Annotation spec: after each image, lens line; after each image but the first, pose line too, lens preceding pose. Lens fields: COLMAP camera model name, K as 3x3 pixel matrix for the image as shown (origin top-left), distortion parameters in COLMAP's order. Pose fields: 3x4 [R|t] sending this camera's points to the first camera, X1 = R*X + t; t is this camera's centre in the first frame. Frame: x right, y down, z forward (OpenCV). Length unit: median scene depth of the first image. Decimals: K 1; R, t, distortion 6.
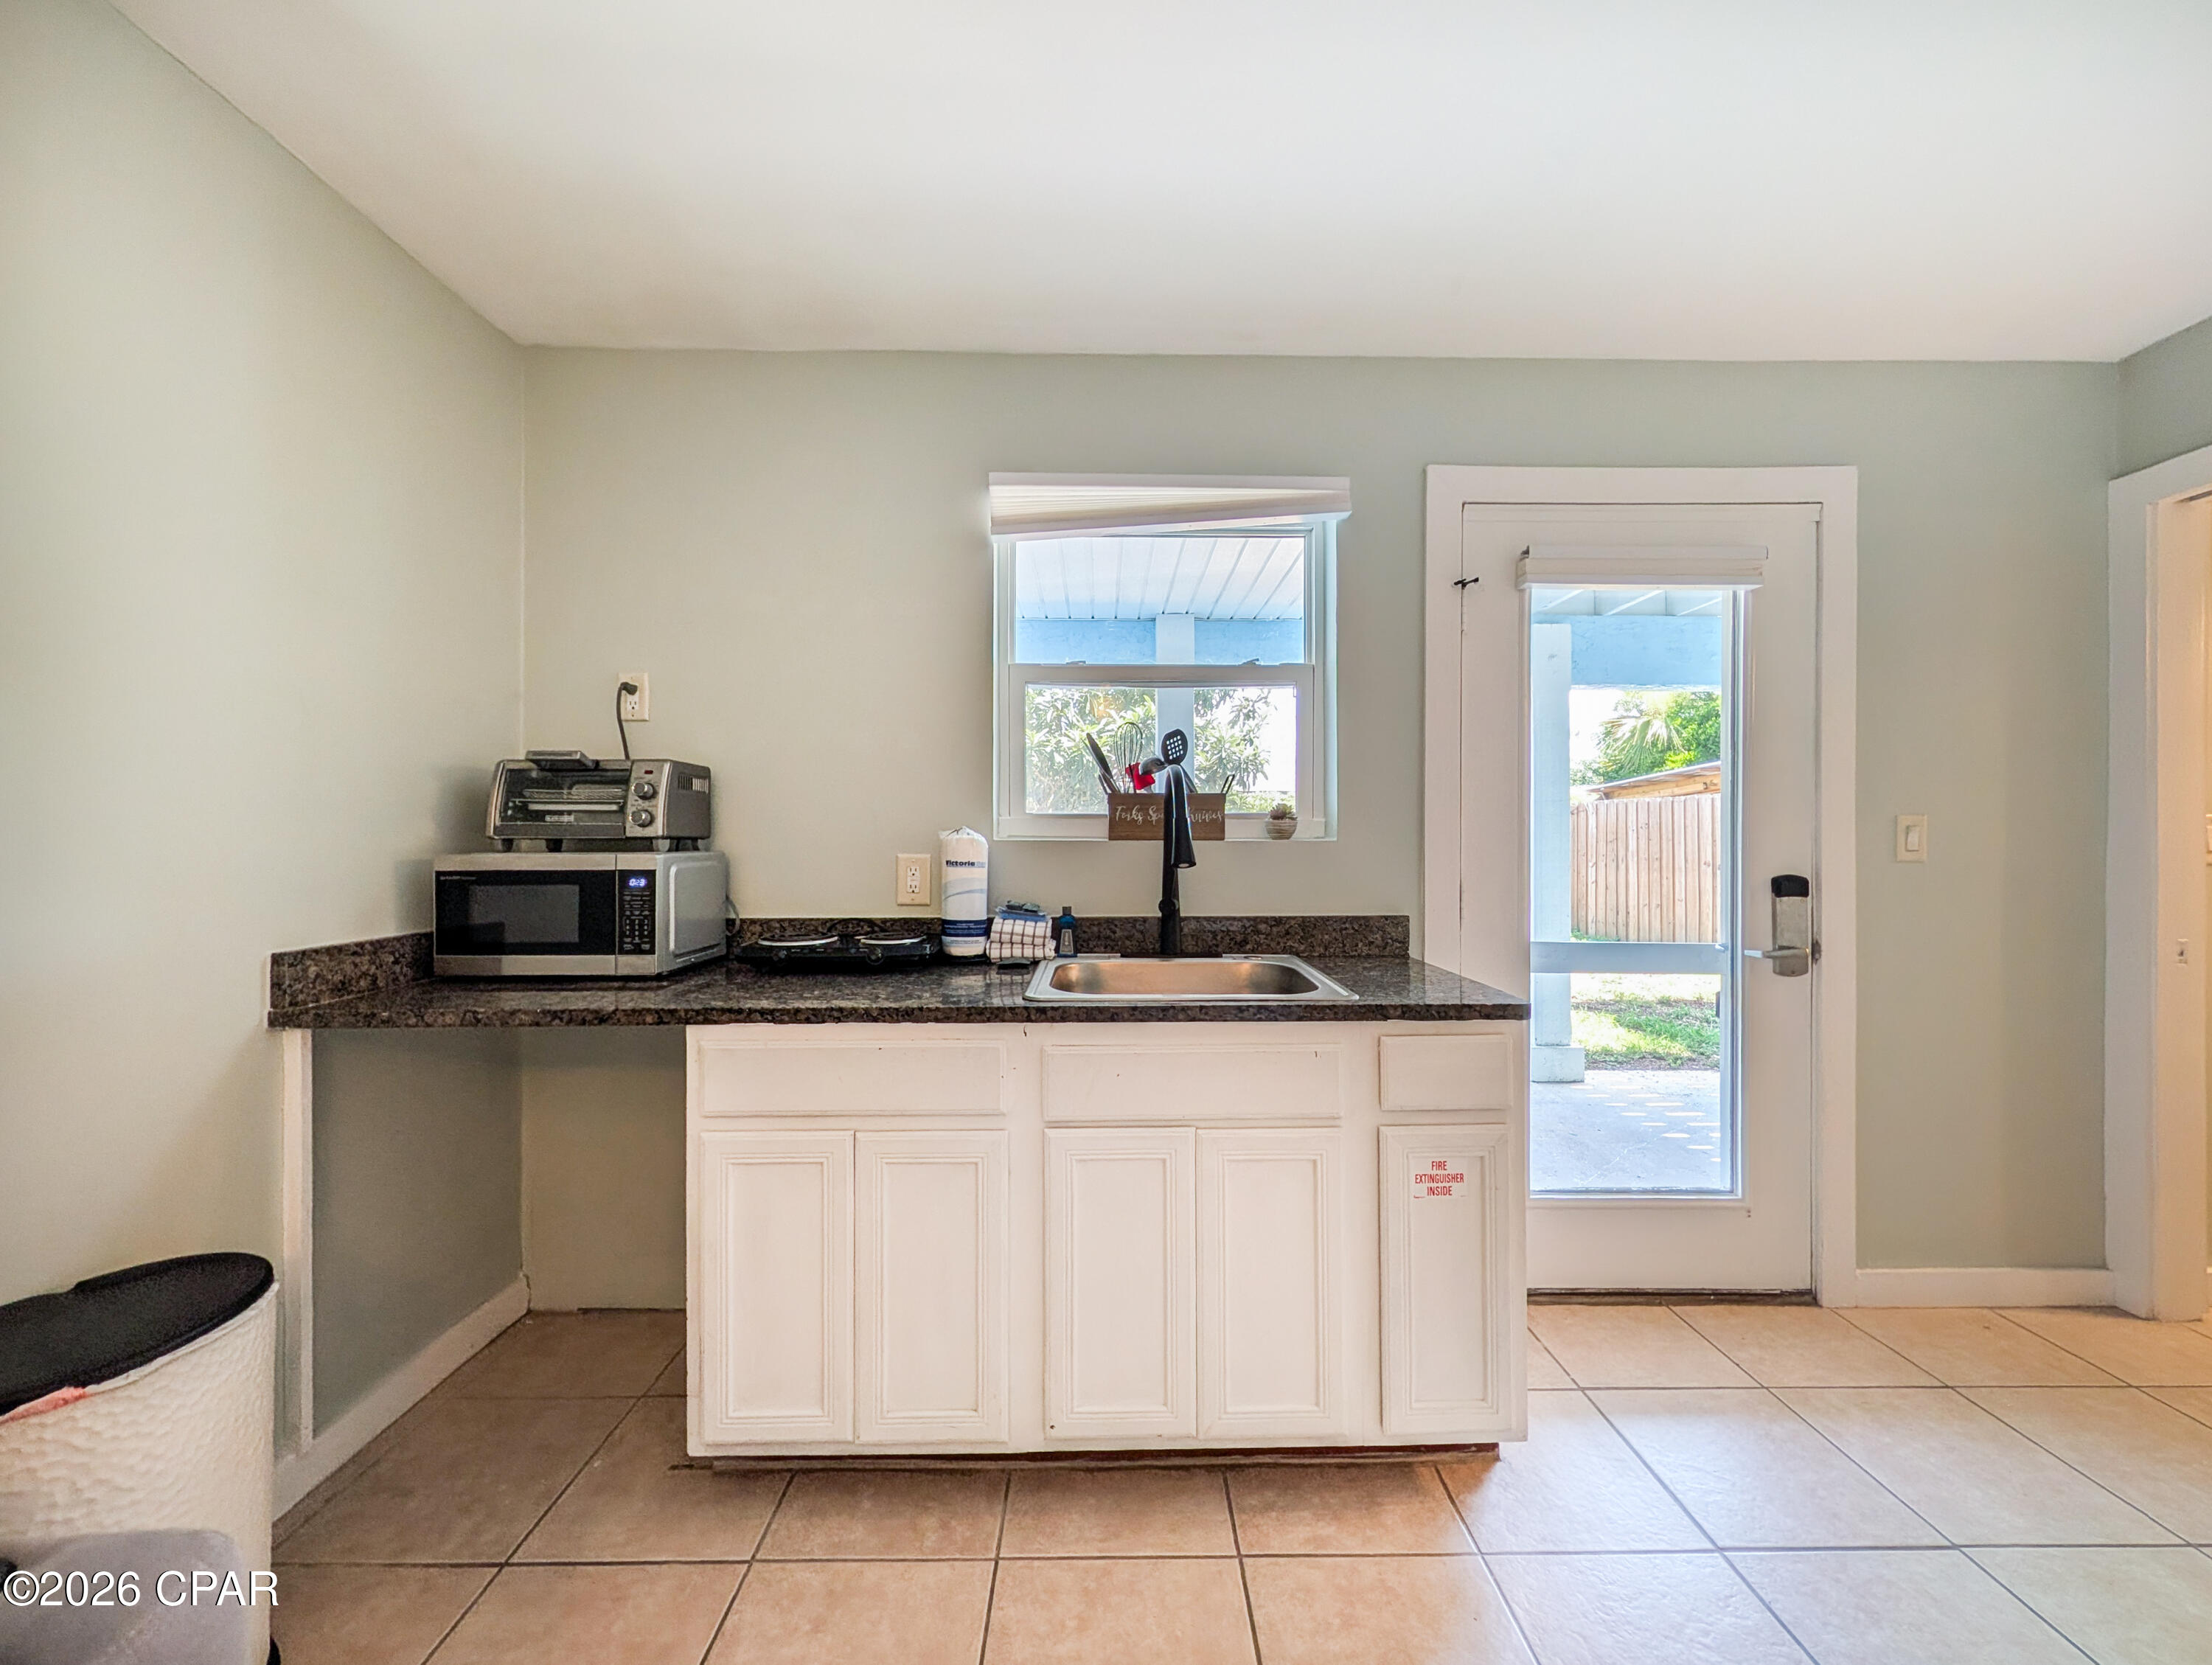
lens RADIAL K [[822.4, 0, 1114.4], [0, 822.4, 830.1], [0, 0, 1]] dist [-0.001246, 0.000123]
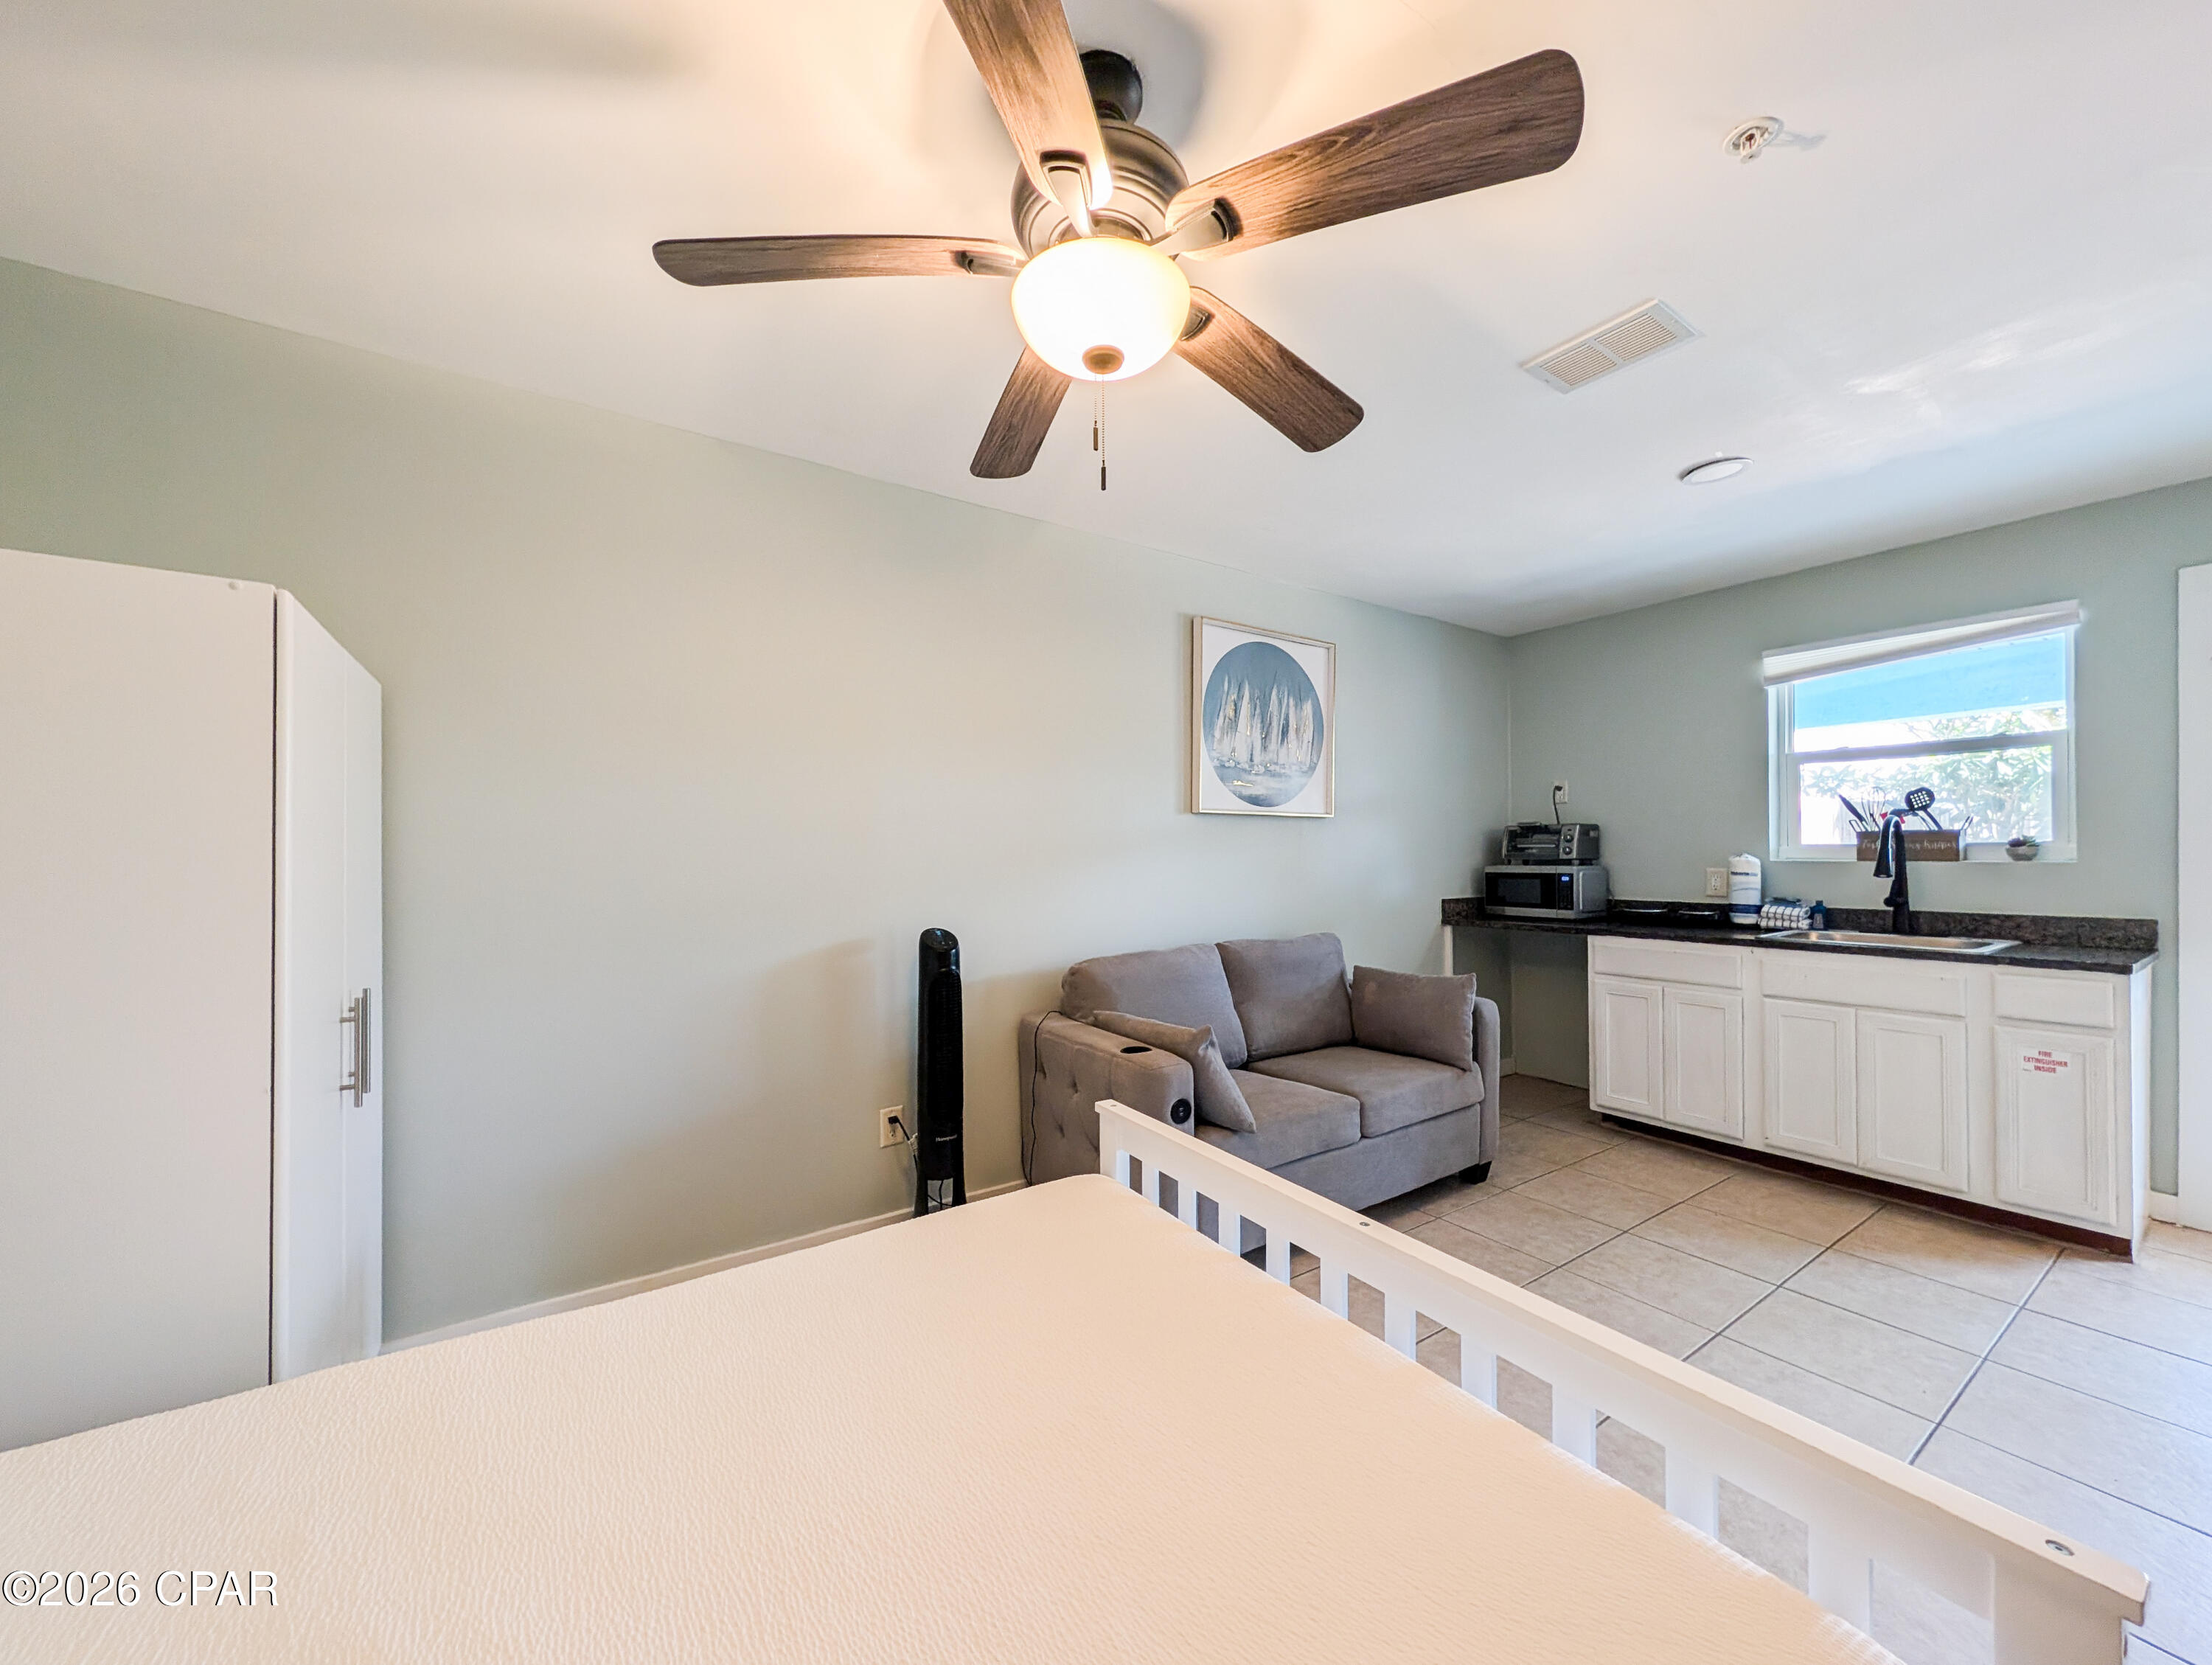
lens RADIAL K [[822.4, 0, 1107.6], [0, 822.4, 851.8], [0, 0, 1]] dist [-0.001246, 0.000123]
pose [[0.535550, -0.004926, -0.844489, 0.591536], [0.010317, 0.999947, 0.000710, -0.023034], [0.844441, -0.009093, 0.535572, -1.148315]]
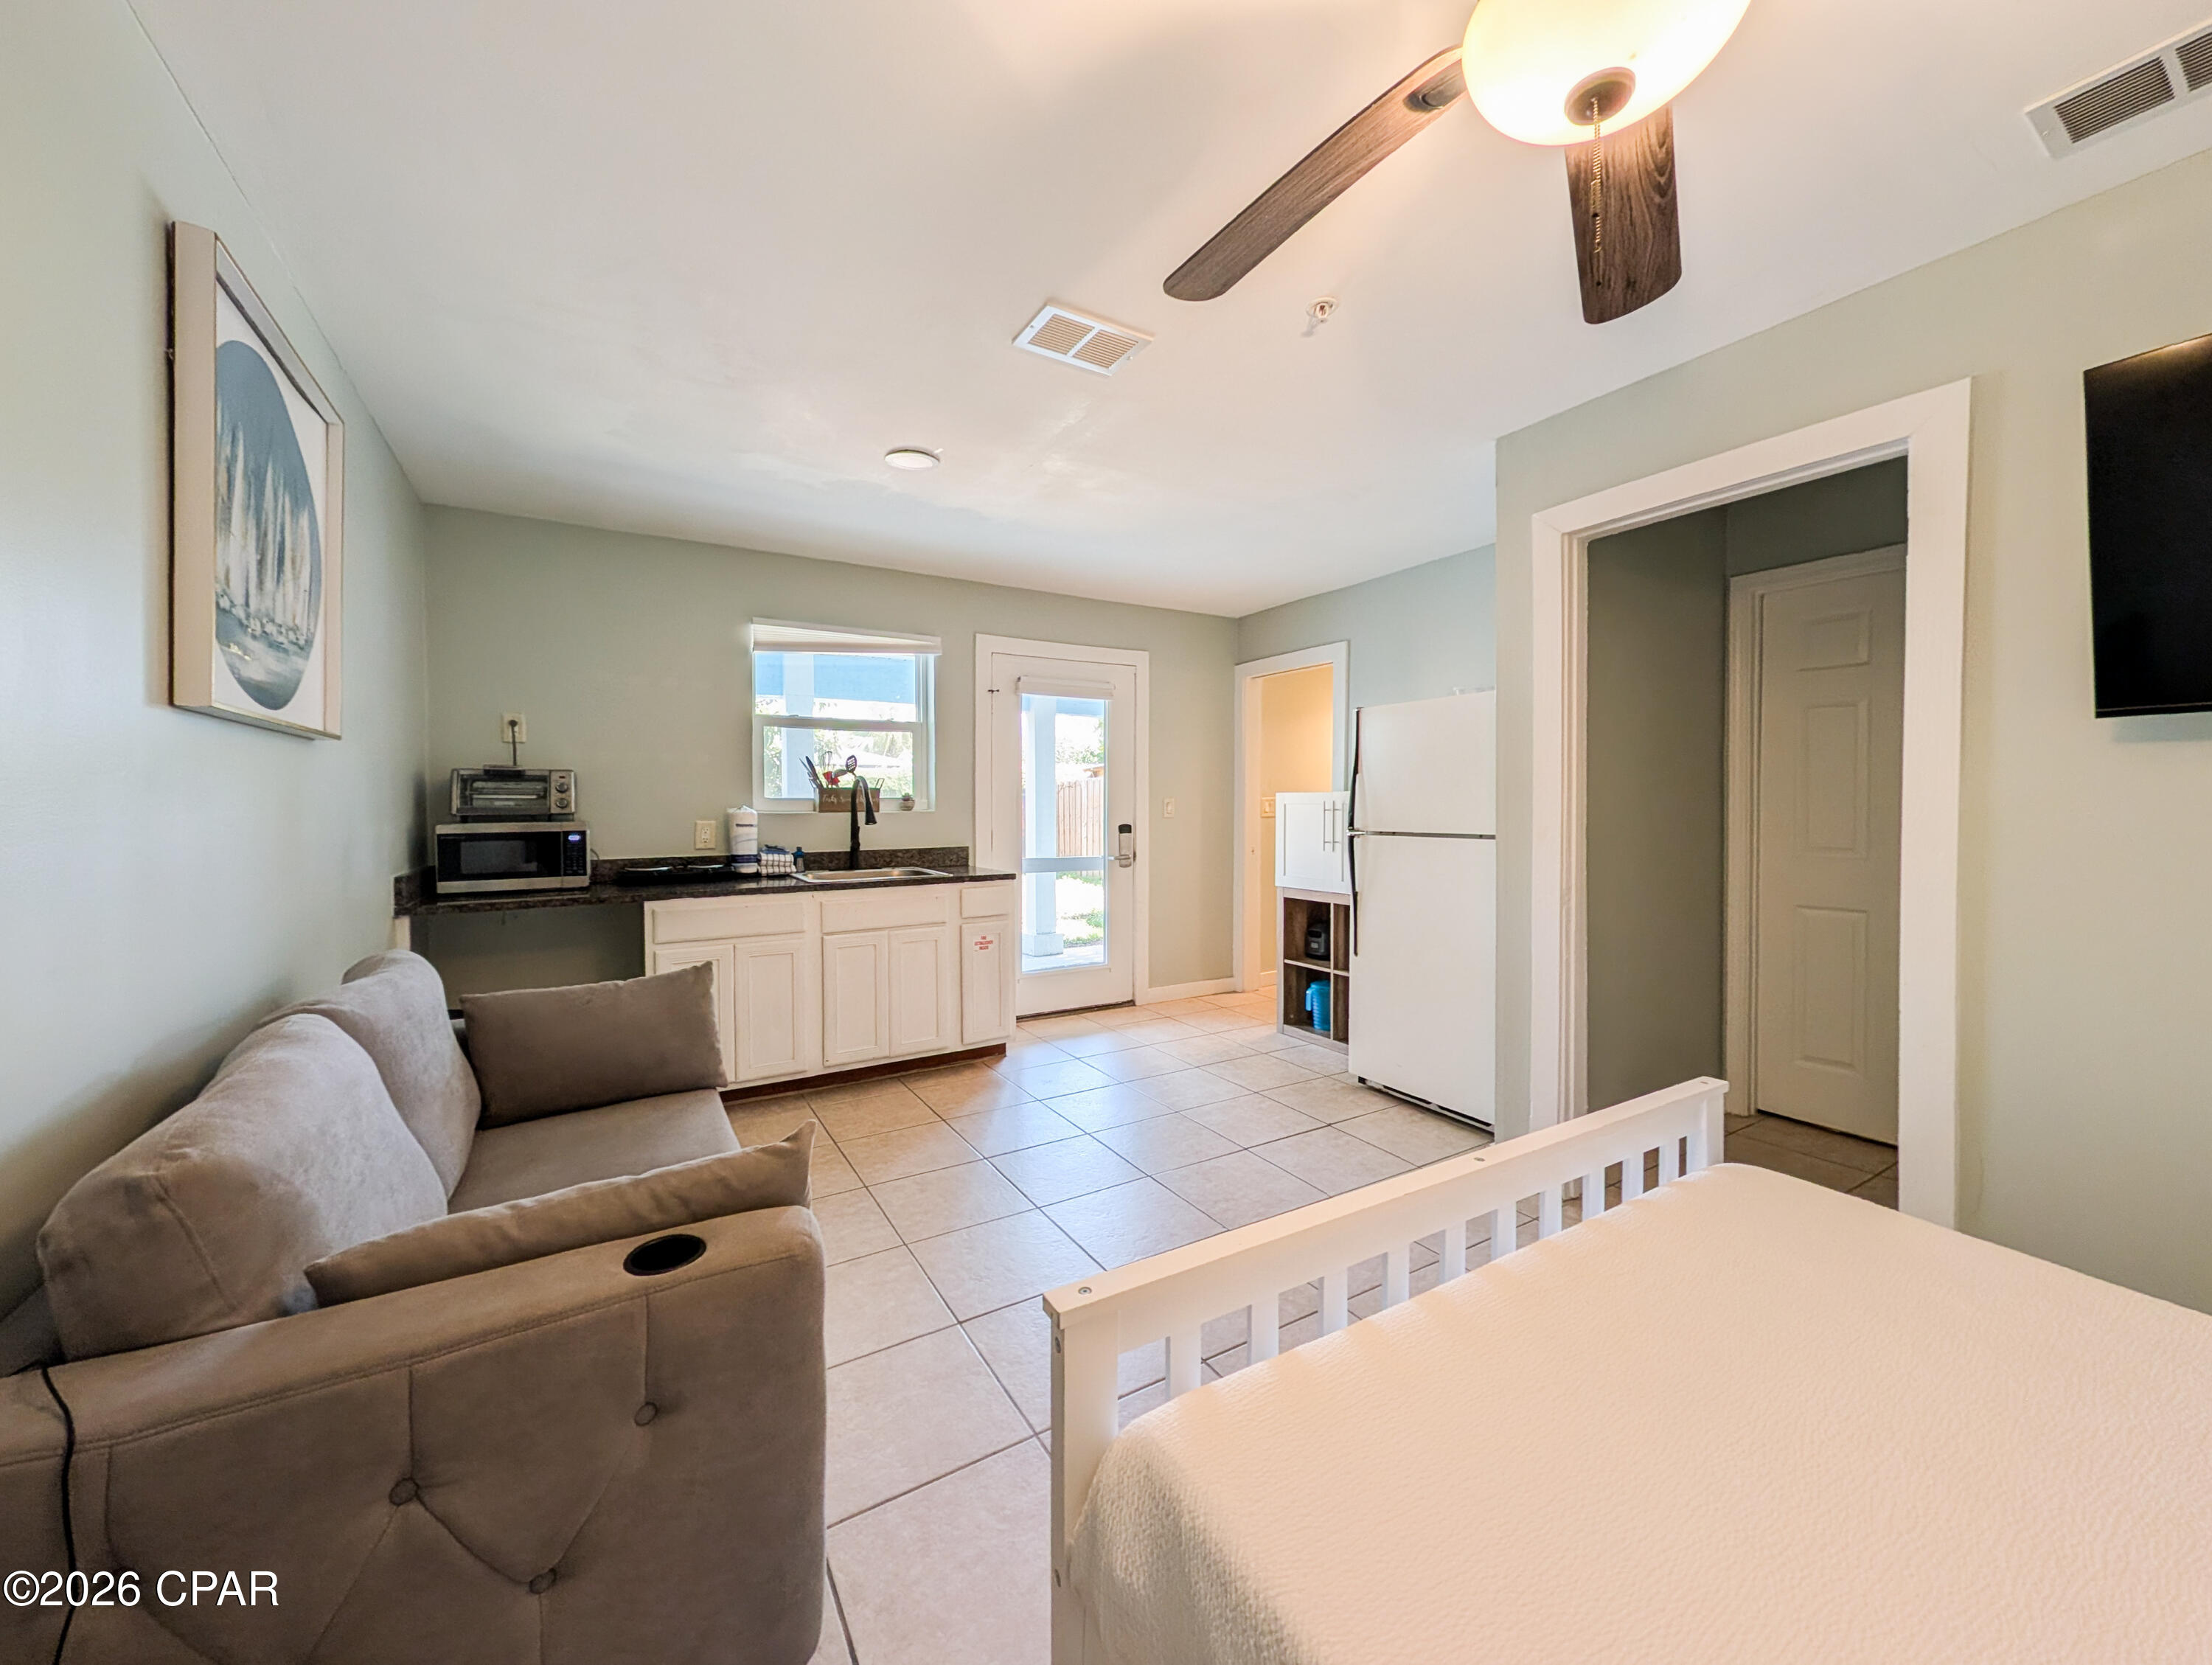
lens RADIAL K [[822.4, 0, 1119.6], [0, 822.4, 812.3], [0, 0, 1]] dist [-0.001246, 0.000123]
pose [[0.866519, -0.010588, 0.499031, -0.376368], [0.001379, 0.999822, 0.018820, -0.024035], [-0.499142, -0.015619, 0.866380, -1.073303]]
